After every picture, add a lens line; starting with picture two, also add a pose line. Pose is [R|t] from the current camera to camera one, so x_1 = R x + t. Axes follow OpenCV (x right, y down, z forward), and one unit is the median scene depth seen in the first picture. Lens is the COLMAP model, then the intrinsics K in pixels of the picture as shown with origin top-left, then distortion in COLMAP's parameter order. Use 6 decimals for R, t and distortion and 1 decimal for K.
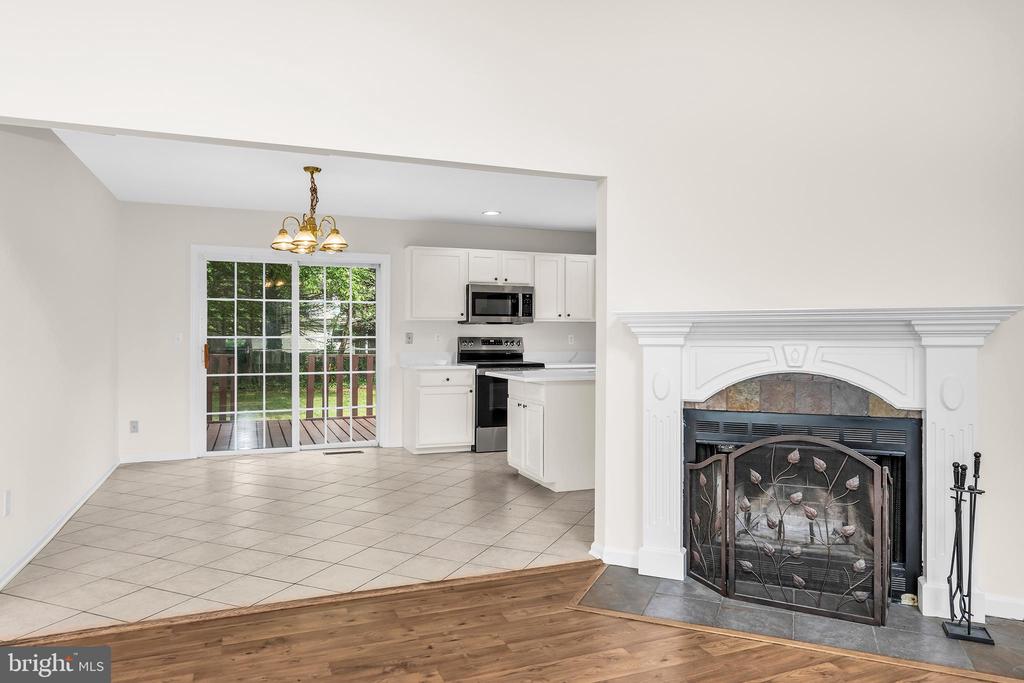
lens RADIAL K [[659.5, 0, 506.6], [0, 659.5, 339.7], [0, 0, 1]] dist [0.004204, -0.005560]
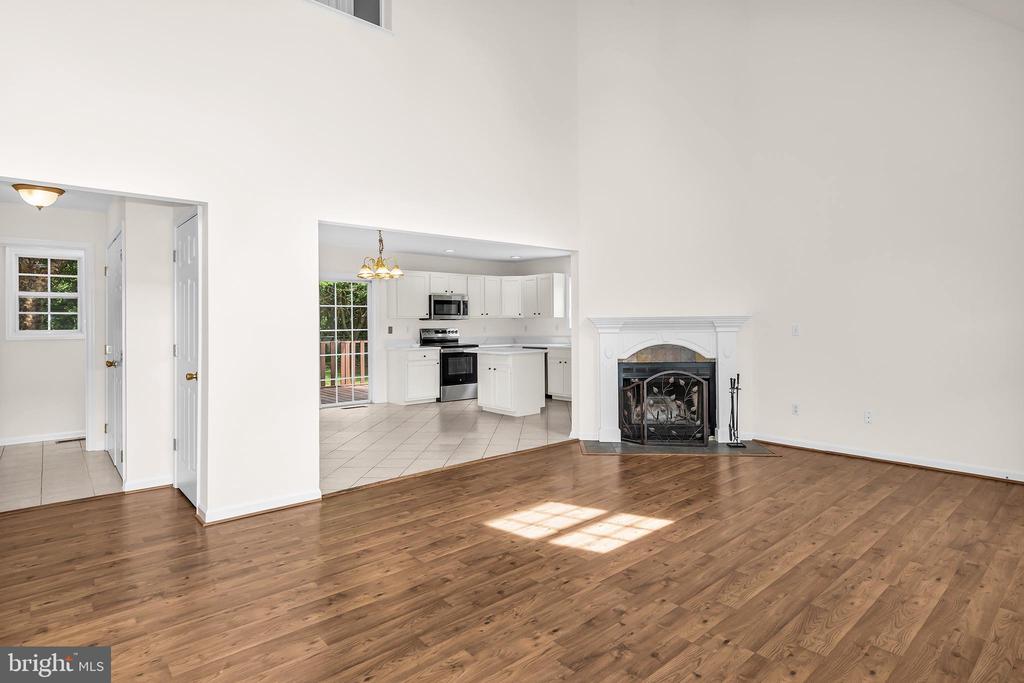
lens RADIAL K [[535.8, 0, 508.1], [0, 535.8, 322.1], [0, 0, 1]] dist [-0.003158, -0.001591]
pose [[0.943998, -0.009324, 0.329818, -0.440595], [0.012315, 0.999900, -0.006978, -0.012786], [-0.329720, 0.010649, 0.944019, -0.358931]]
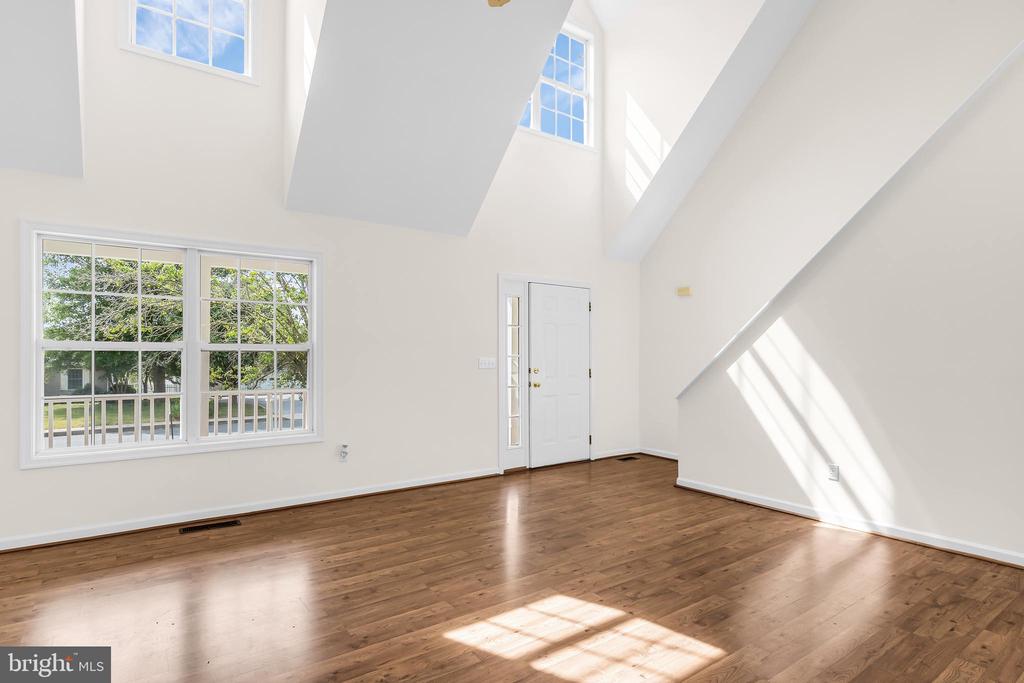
lens RADIAL K [[535.8, 0, 511.8], [0, 535.8, 358.9], [0, 0, 1]] dist [-0.003158, -0.001591]
pose [[-0.969384, -0.002434, -0.245536, 0.027915], [-0.004570, 0.999956, 0.008131, -0.014945], [0.245505, 0.009004, -0.969353, 0.748865]]
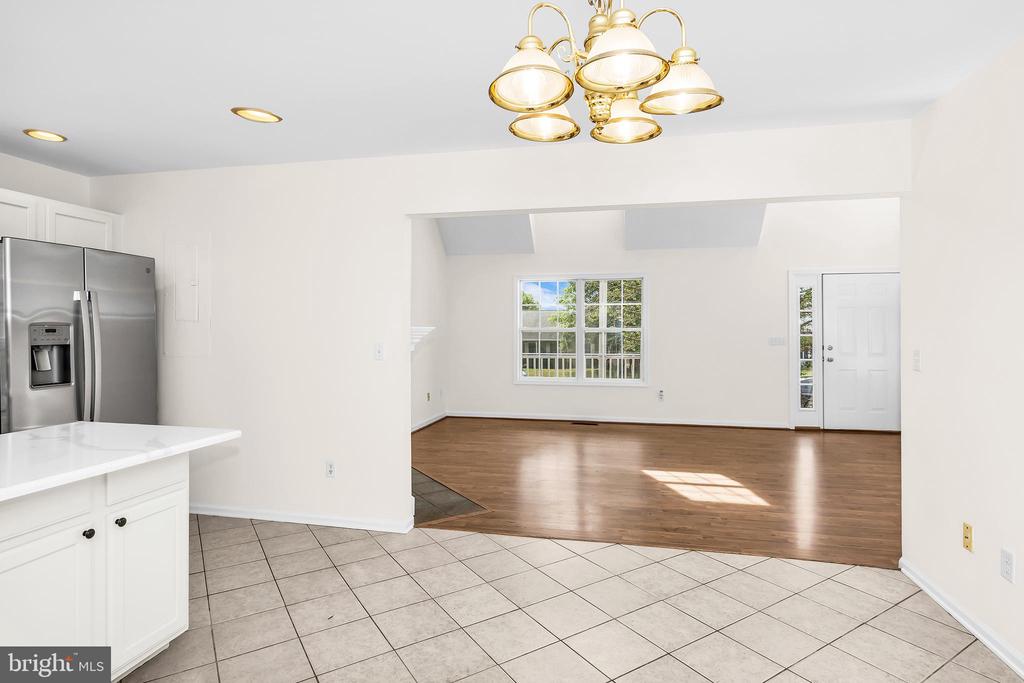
lens RADIAL K [[535.8, 0, 507.3], [0, 535.8, 333.4], [0, 0, 1]] dist [-0.003158, -0.001591]
pose [[-0.826193, -0.001931, 0.563384, -0.416776], [0.000680, 0.999990, 0.004425, -0.024116], [-0.563387, 0.004039, -0.826183, 1.266074]]
